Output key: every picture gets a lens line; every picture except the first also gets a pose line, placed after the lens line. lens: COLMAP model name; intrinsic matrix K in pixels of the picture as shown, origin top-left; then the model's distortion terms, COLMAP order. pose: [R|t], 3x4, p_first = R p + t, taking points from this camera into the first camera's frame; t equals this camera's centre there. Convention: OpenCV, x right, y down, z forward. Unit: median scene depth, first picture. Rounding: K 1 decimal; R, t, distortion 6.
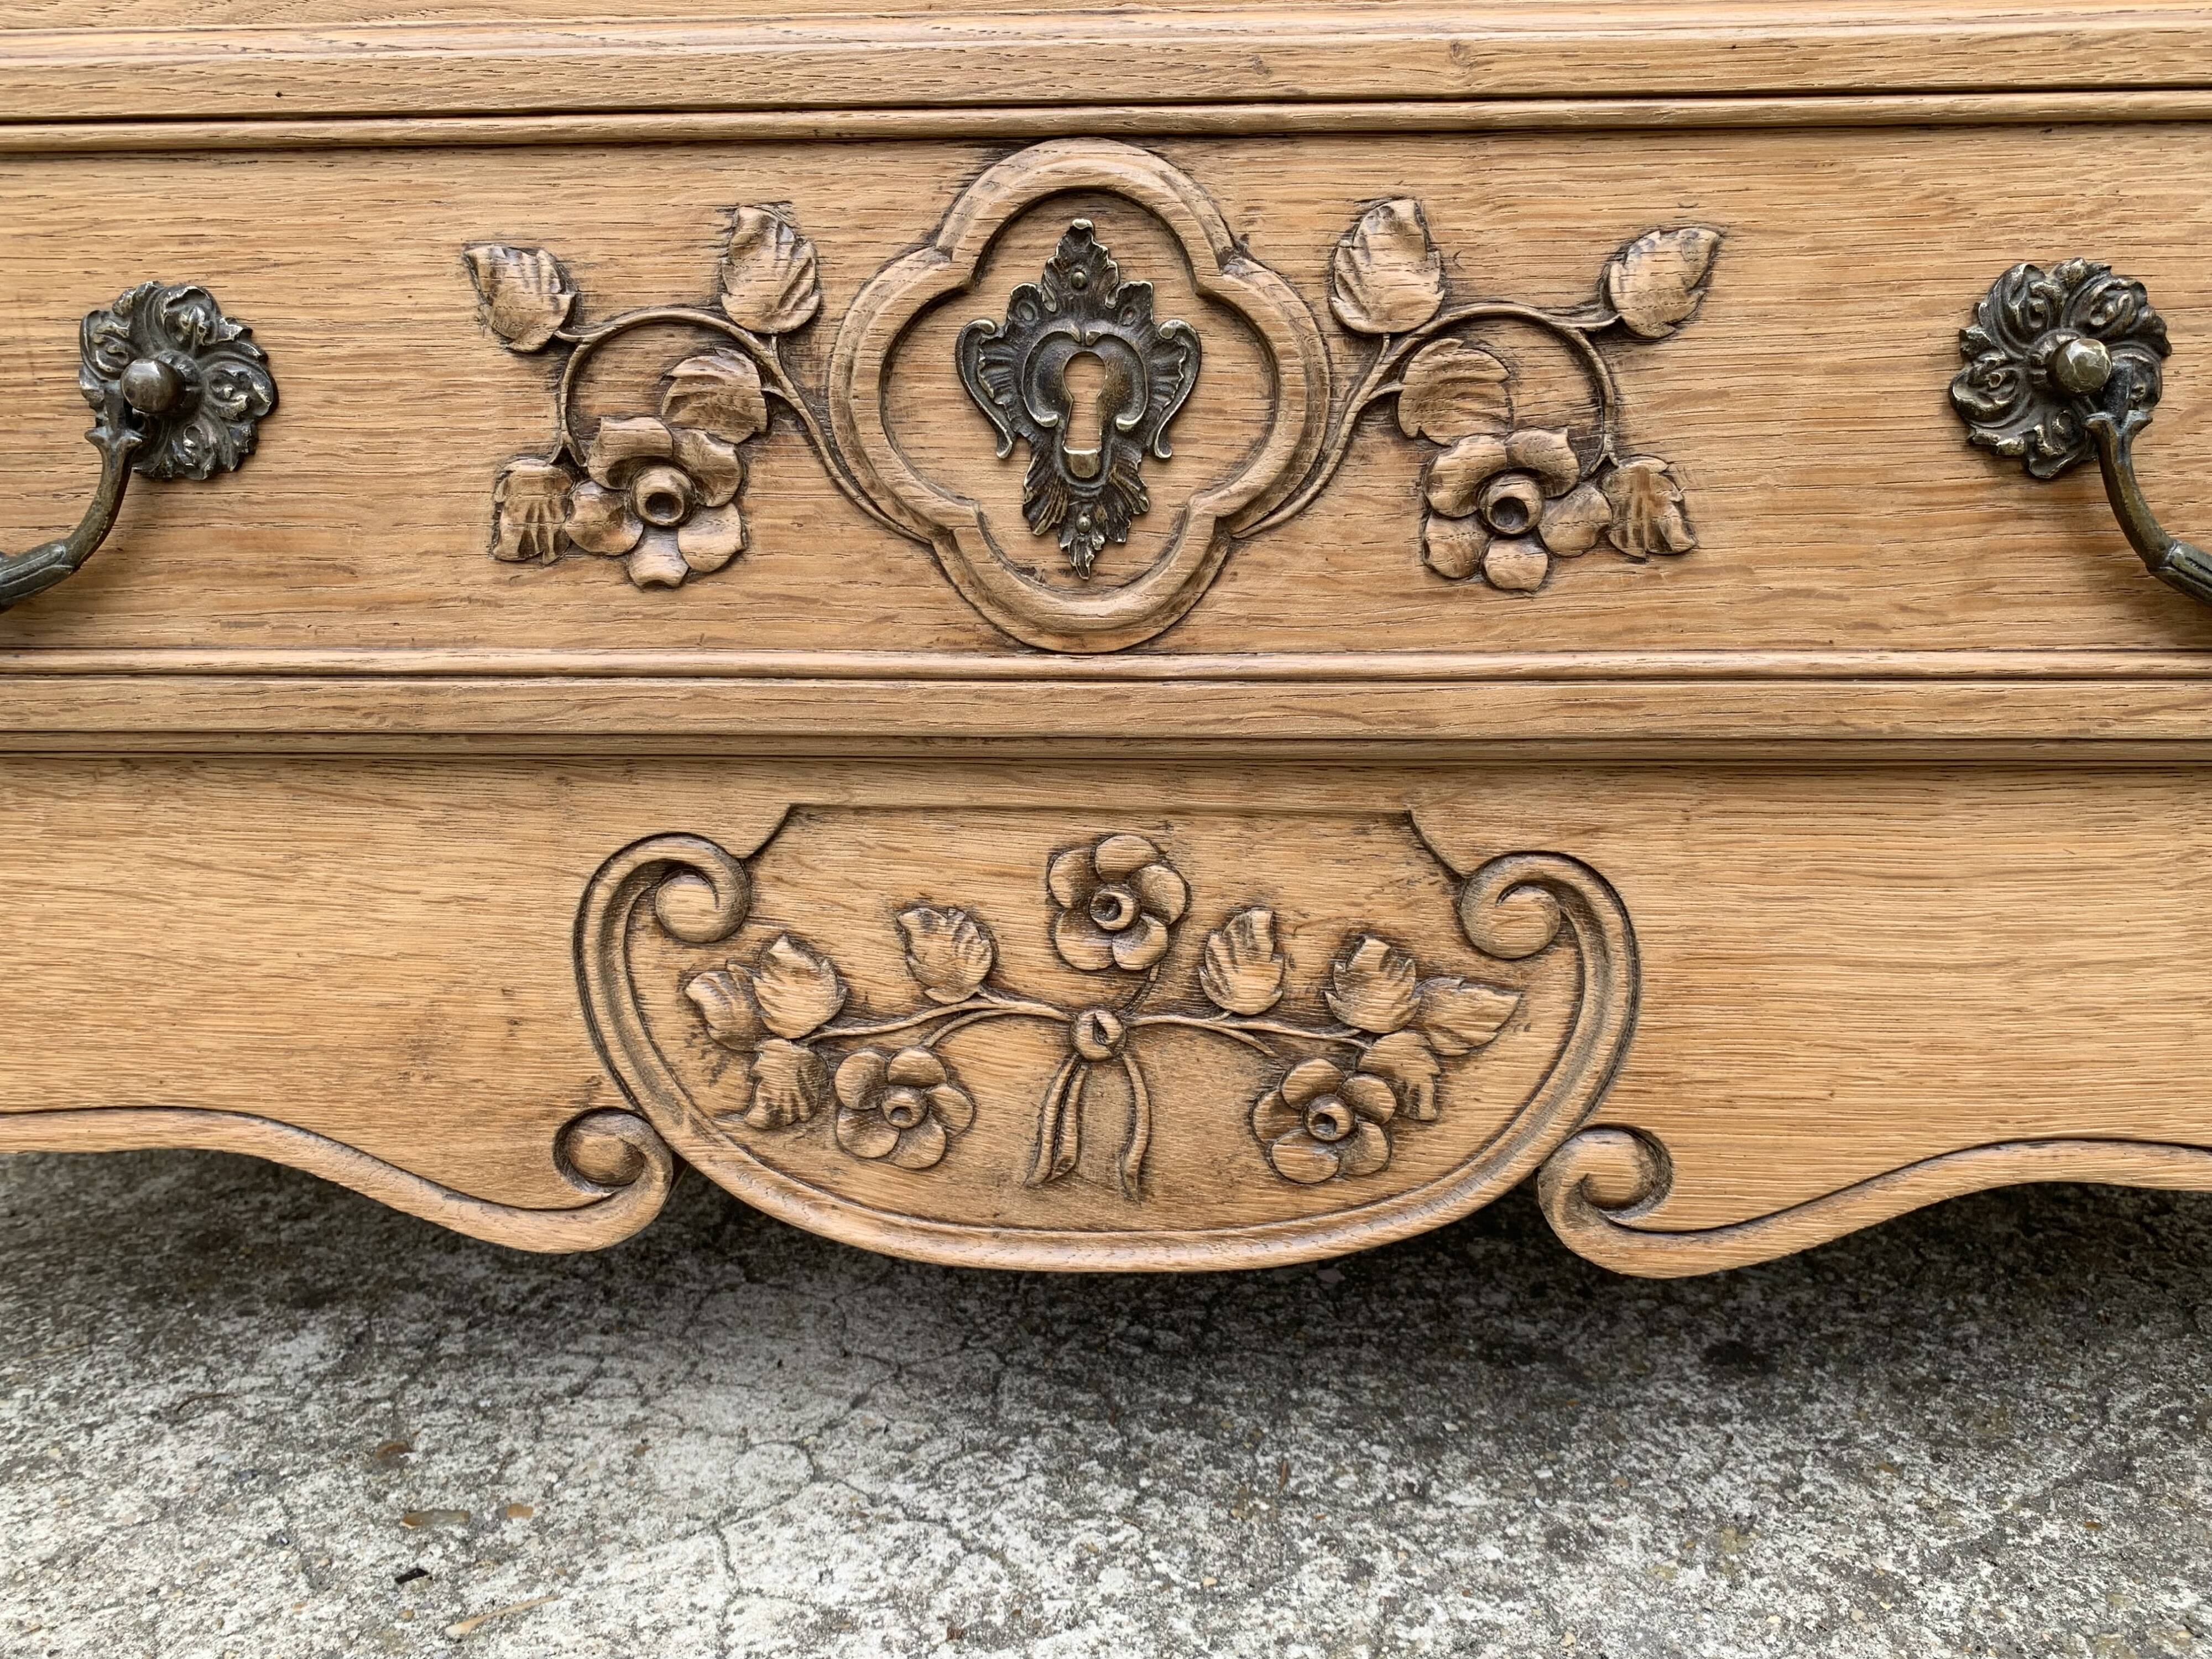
lens RADIAL K [[1909.3, 0, 1103.6], [0, 1909.3, 835.2], [0, 0, 1]] dist [0.046068, -0.053438]
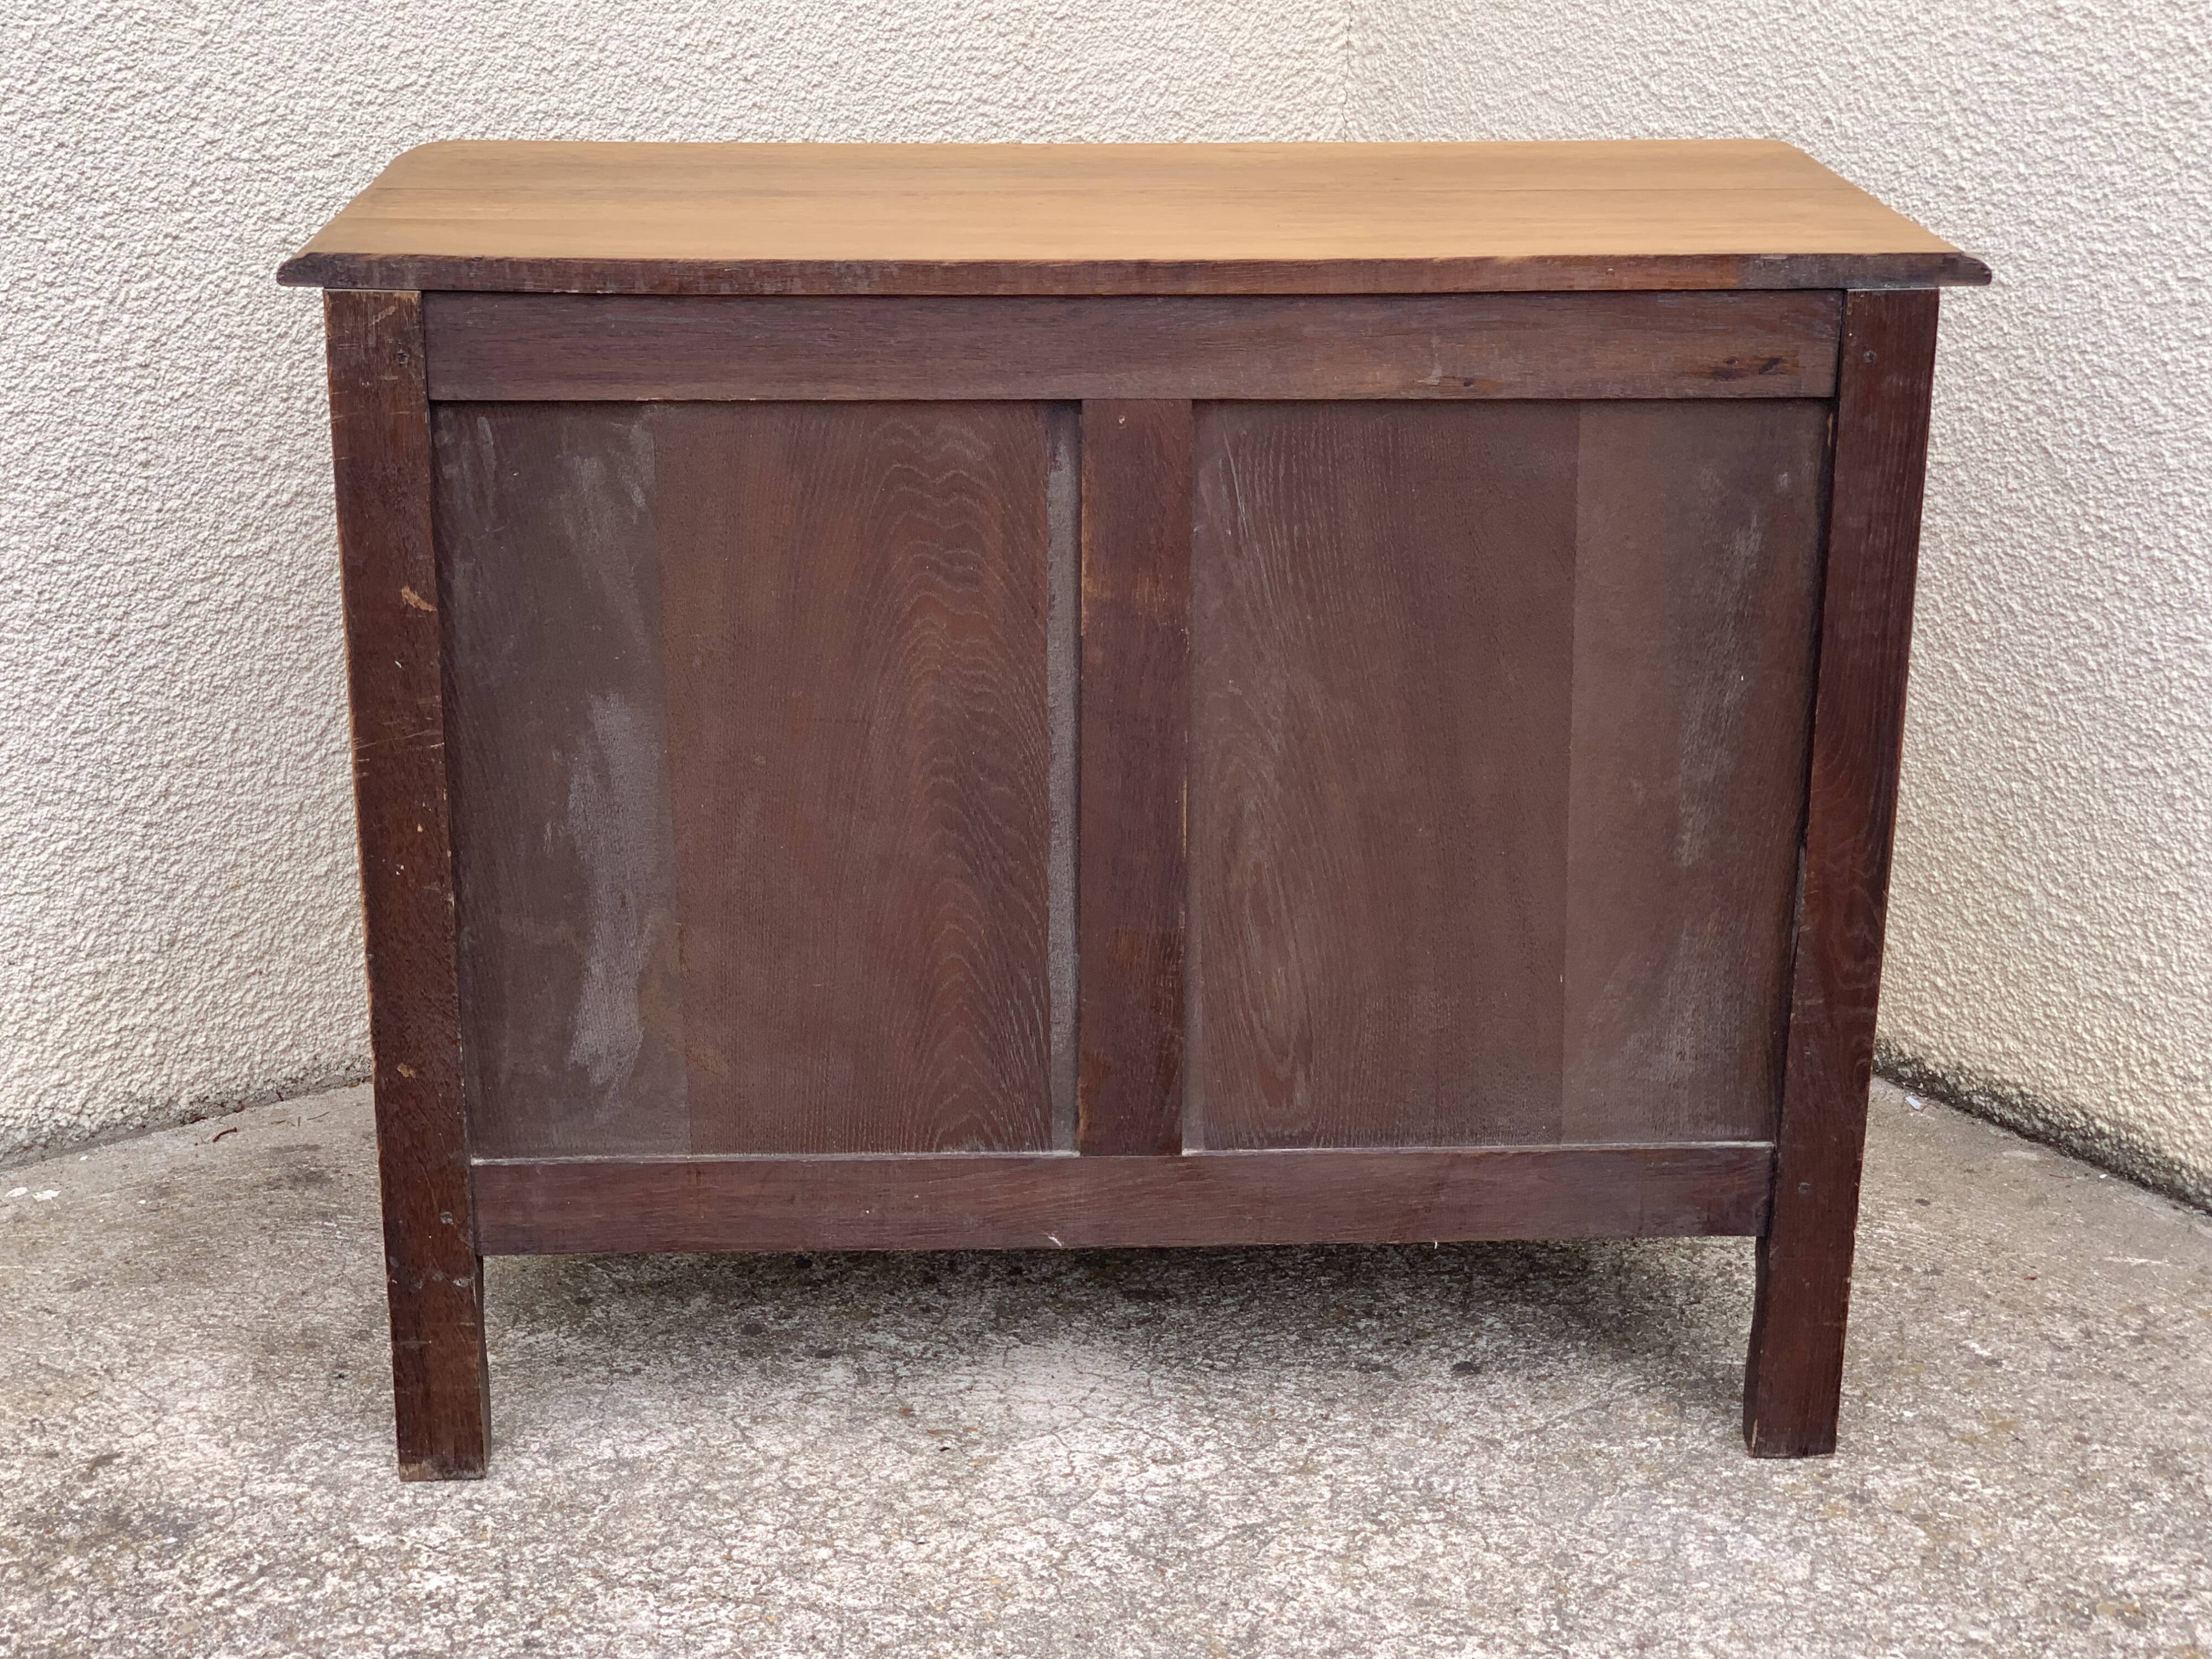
lens RADIAL K [[3511.8, 0, 1125.9], [0, 3511.8, 825.7], [0, 0, 1]] dist [0.072923, 0.000000]
pose [[0.998037, -0.005399, 0.062393, -0.474631], [0.001323, 0.997872, 0.065194, -0.914087], [-0.062612, -0.064984, 0.995920, -4.393645]]
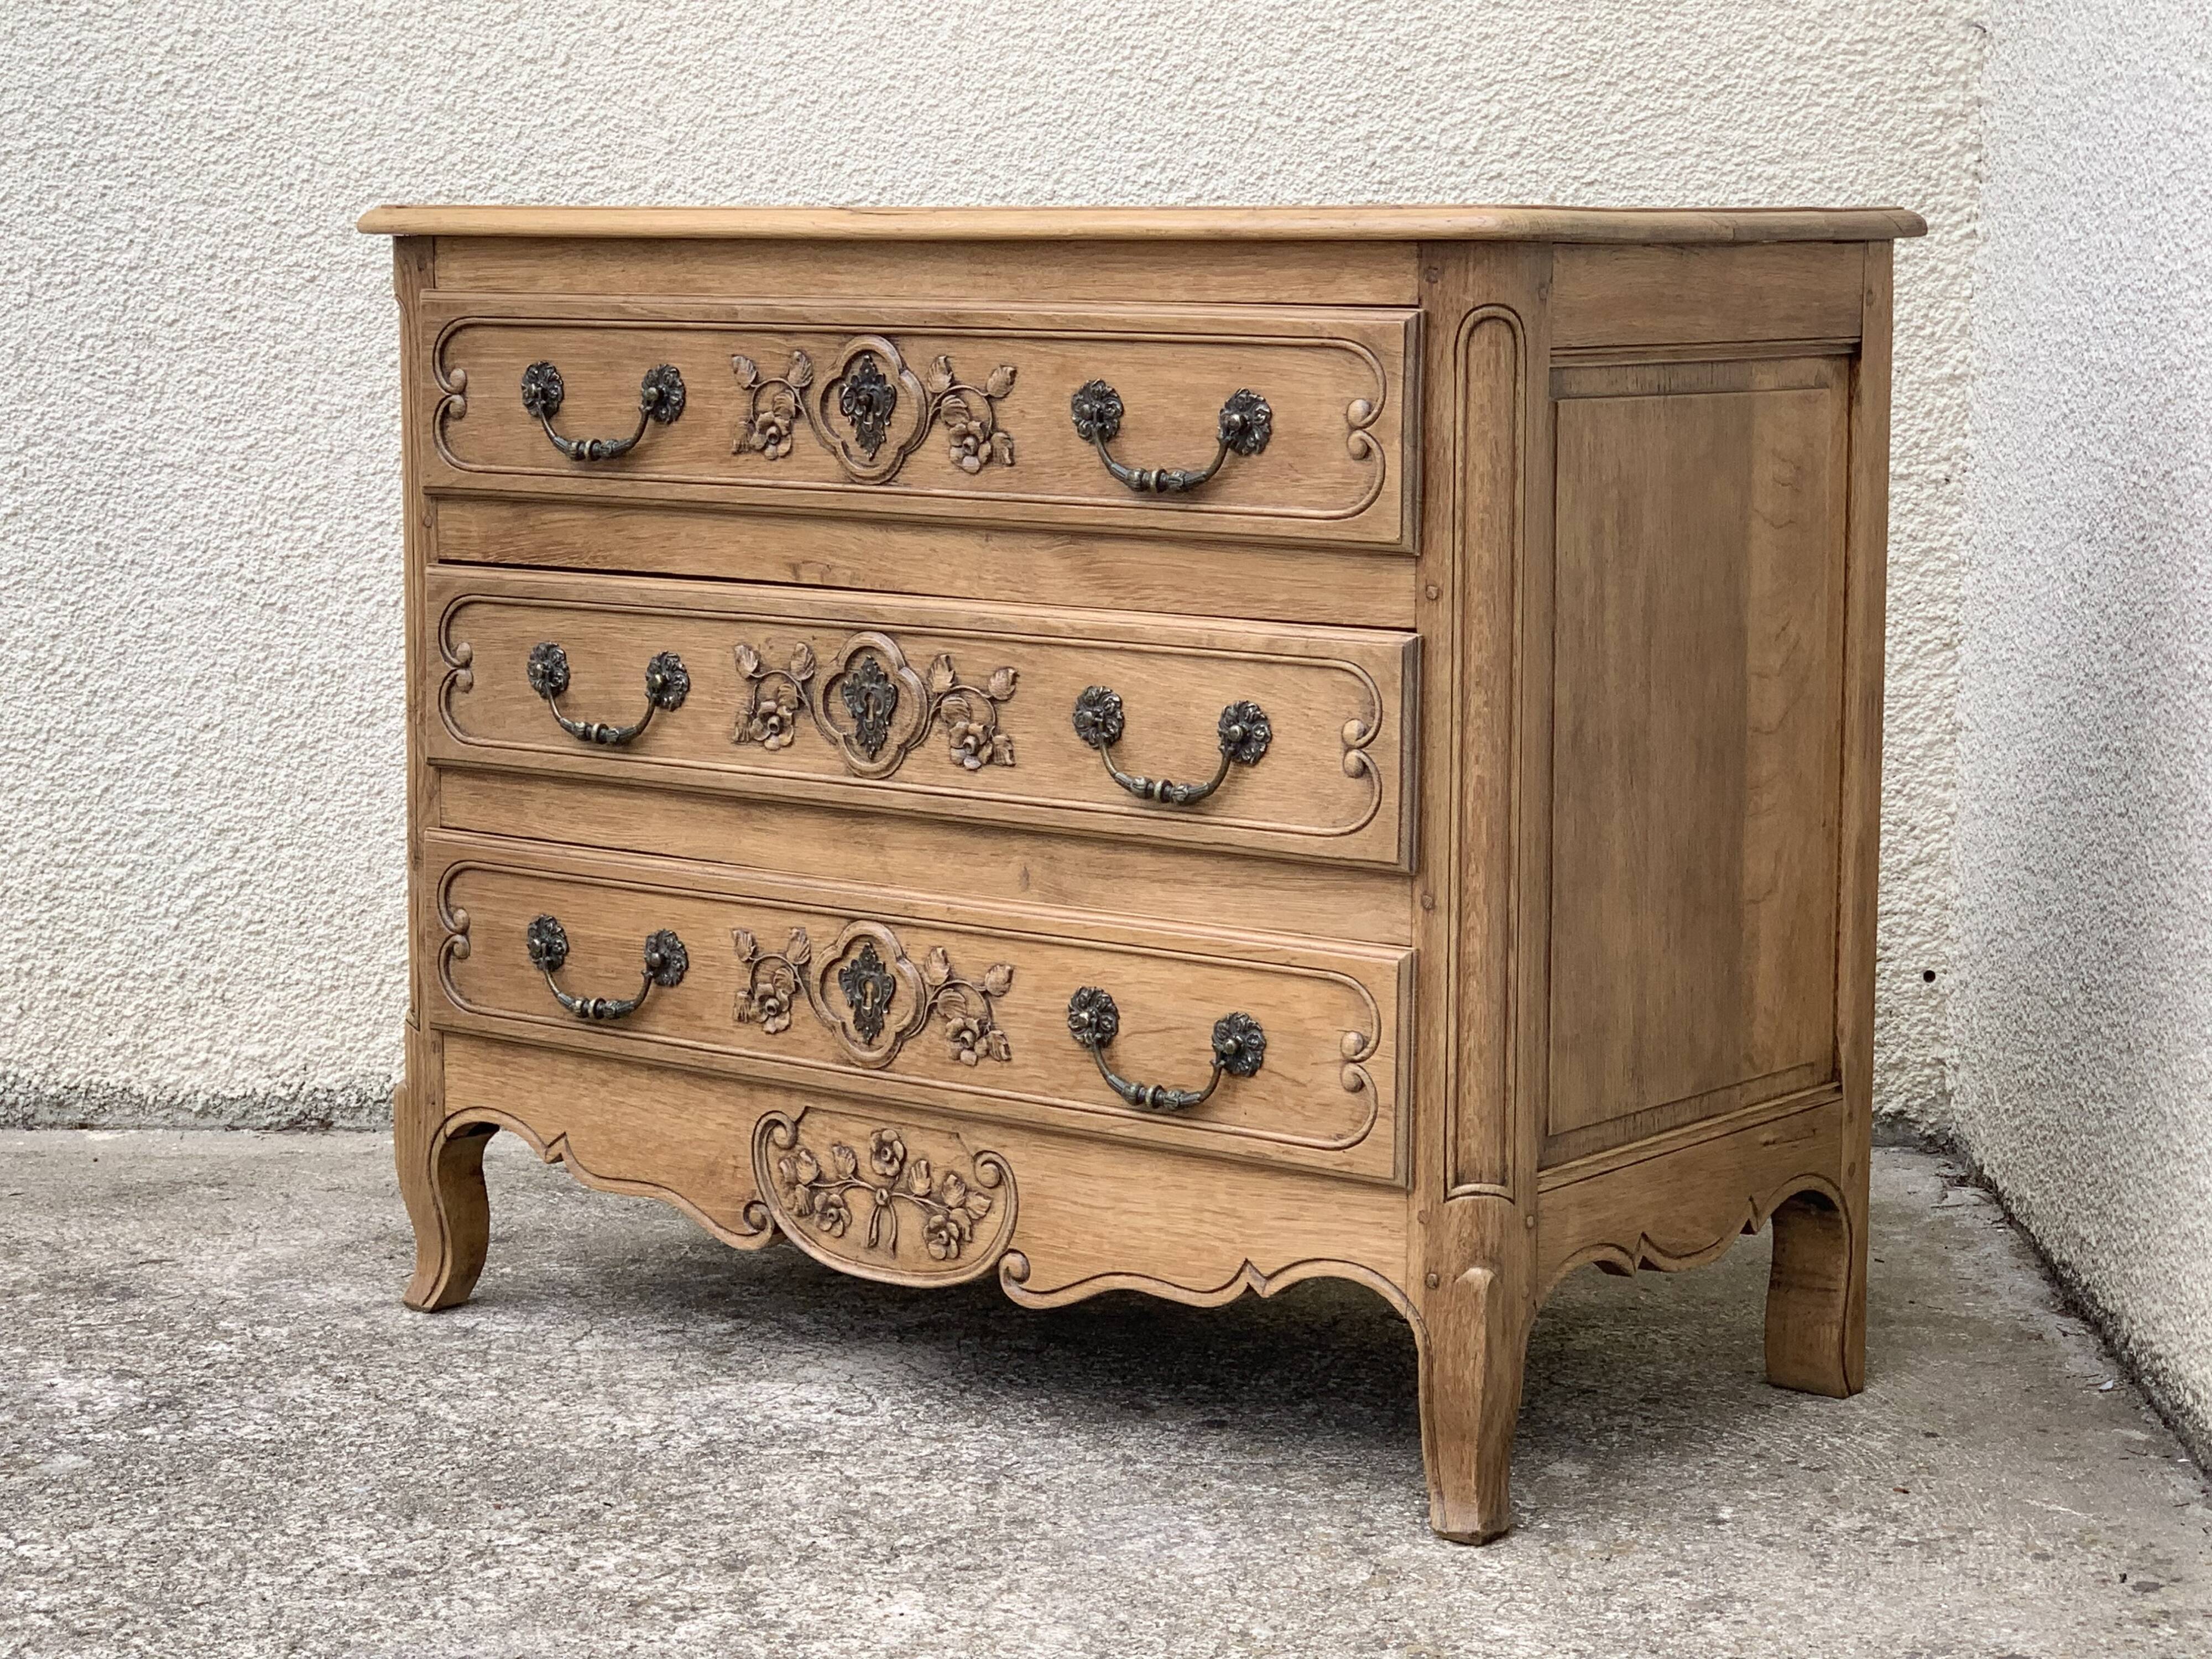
lens RADIAL K [[4442.7, 0, 1067.7], [0, 4442.7, 834.9], [0, 0, 1]] dist [0.050393, 0.000000]
pose [[0.816243, 0.089414, -0.570747, 4.214636], [-0.162150, 0.983695, -0.077789, 0.042696], [0.554486, 0.156041, 0.817433, -4.678589]]
